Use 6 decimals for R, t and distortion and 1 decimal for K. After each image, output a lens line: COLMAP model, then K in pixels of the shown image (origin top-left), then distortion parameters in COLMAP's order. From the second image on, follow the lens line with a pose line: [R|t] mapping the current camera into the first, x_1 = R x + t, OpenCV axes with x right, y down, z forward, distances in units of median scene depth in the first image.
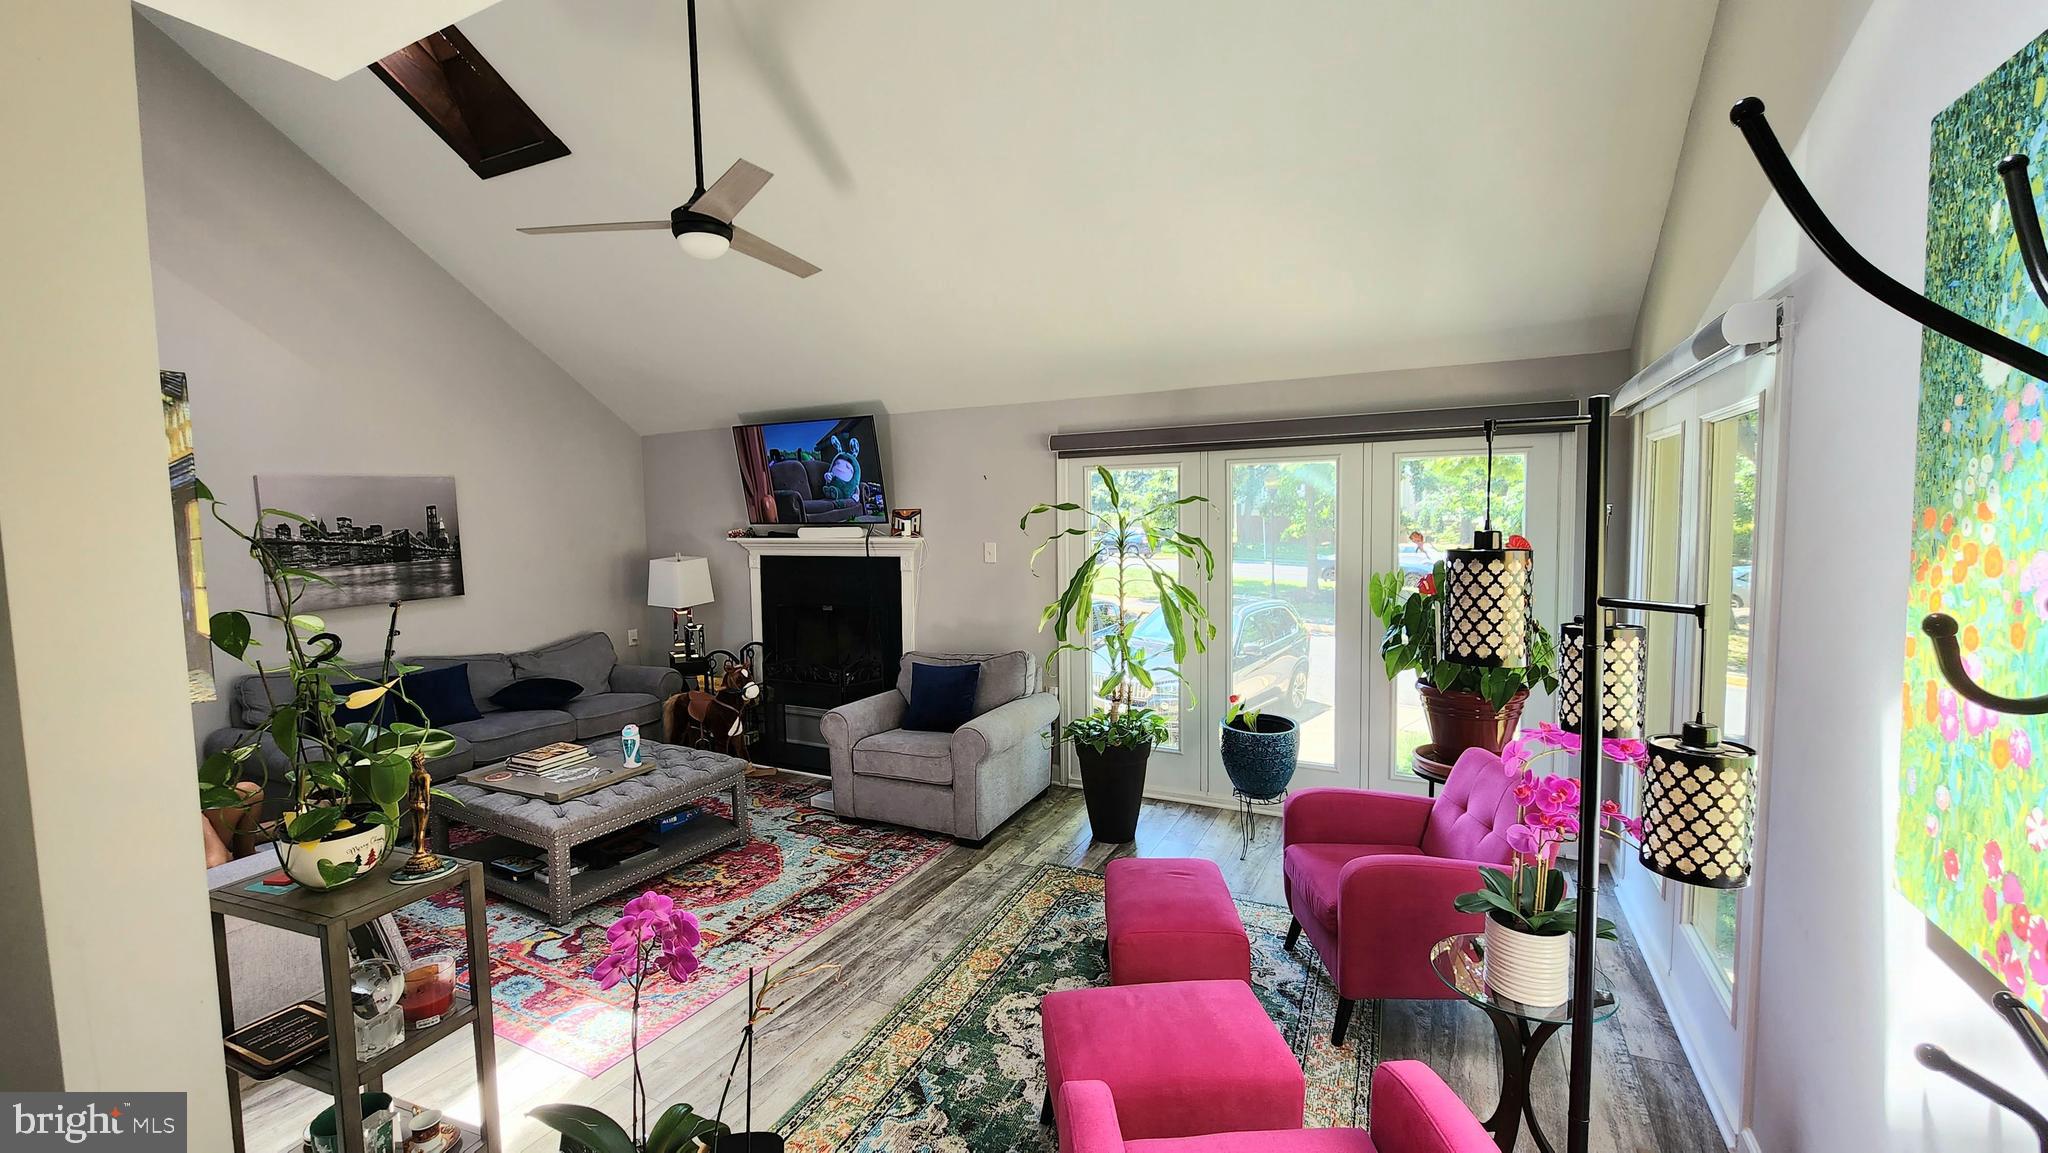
lens RADIAL K [[844.4, 0, 1025.9], [0, 844.4, 577.4], [0, 0, 1]] dist [-0.000535, -0.000330]
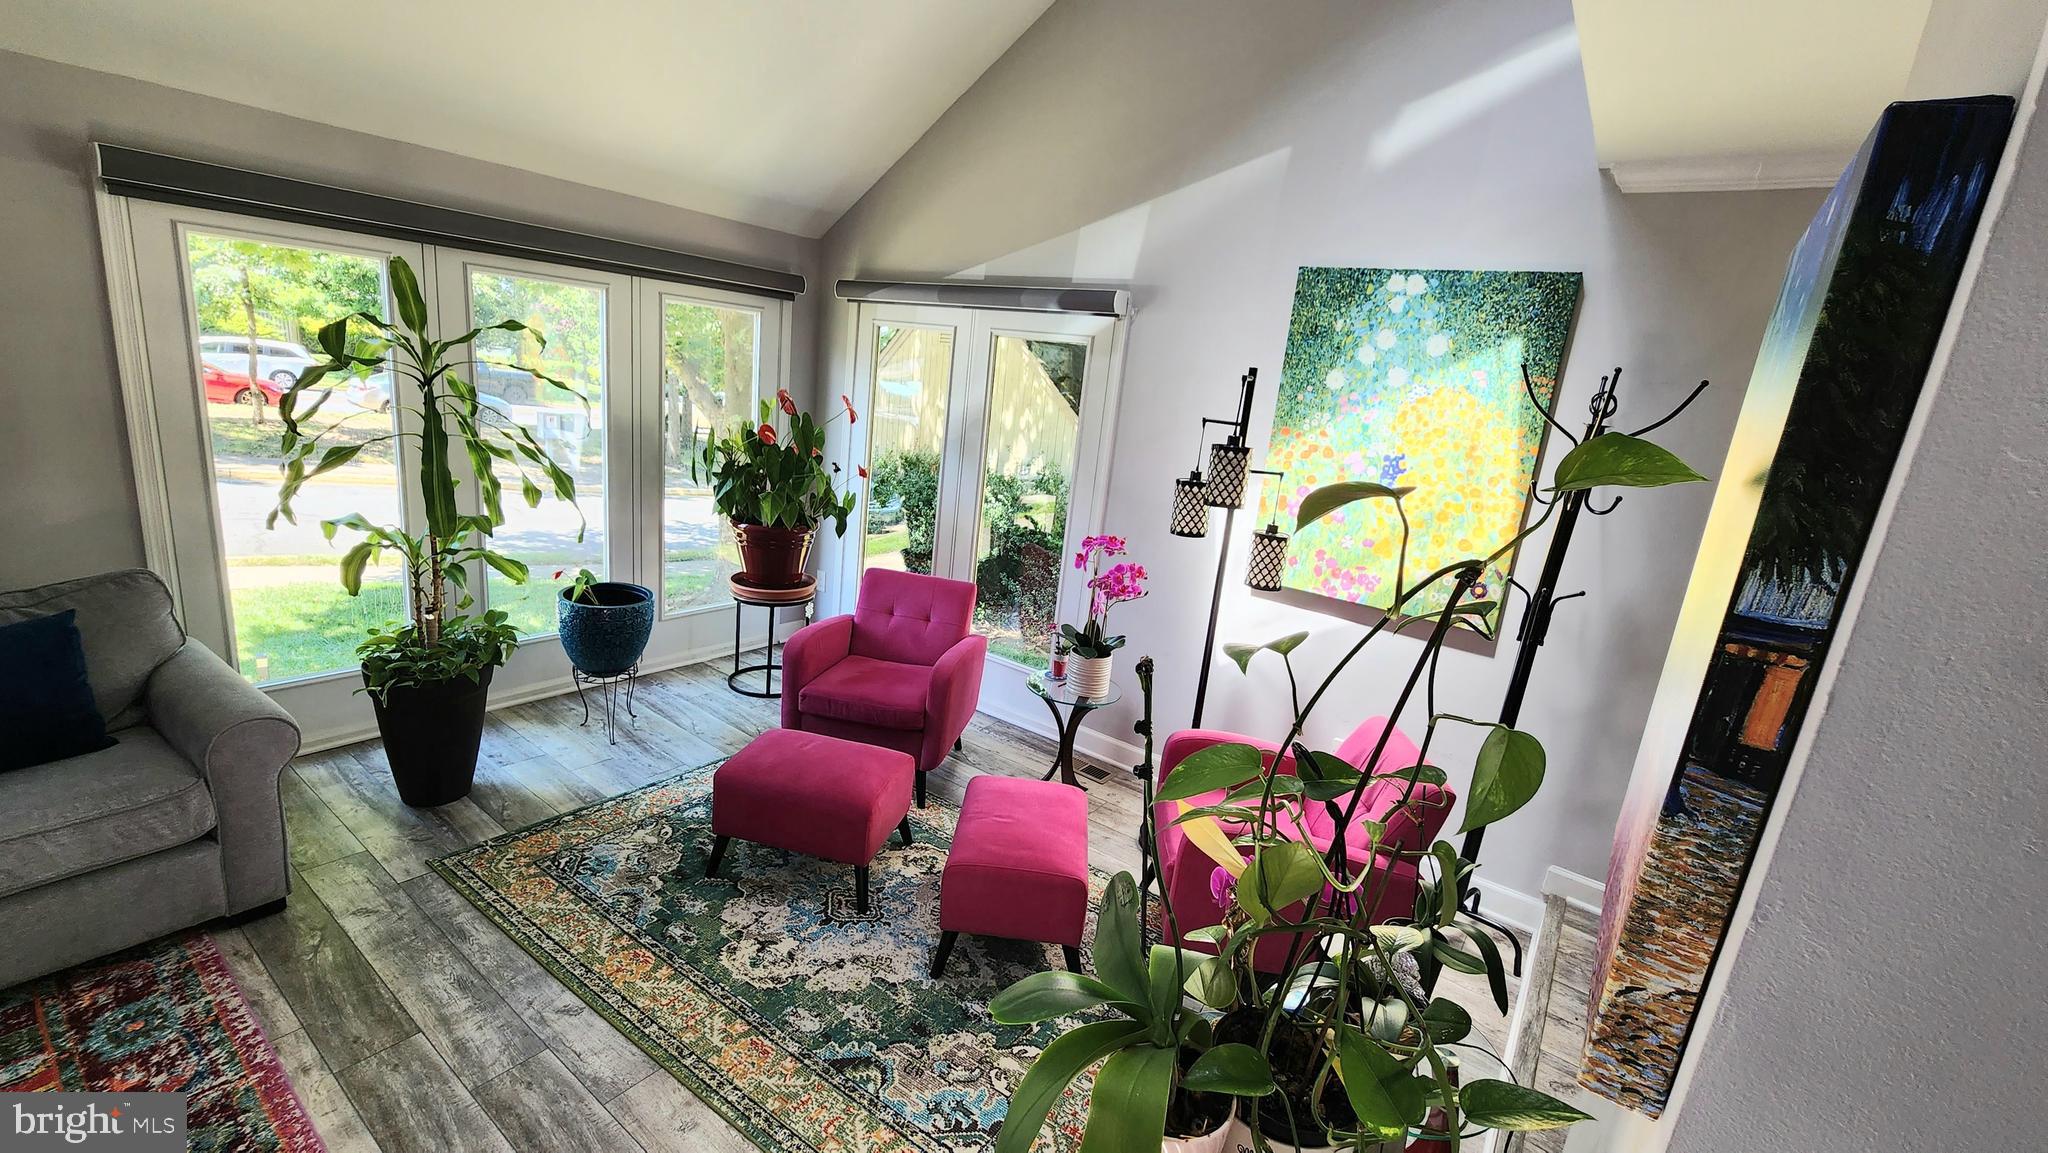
lens RADIAL K [[842.1, 0, 1027.5], [0, 842.1, 573.8], [0, 0, 1]] dist [-0.001869, -0.000623]
pose [[0.159242, -0.198588, 0.967060, -0.517953], [-0.034004, 0.977875, 0.206408, -0.047671], [-0.986654, -0.065752, 0.148966, 0.439163]]
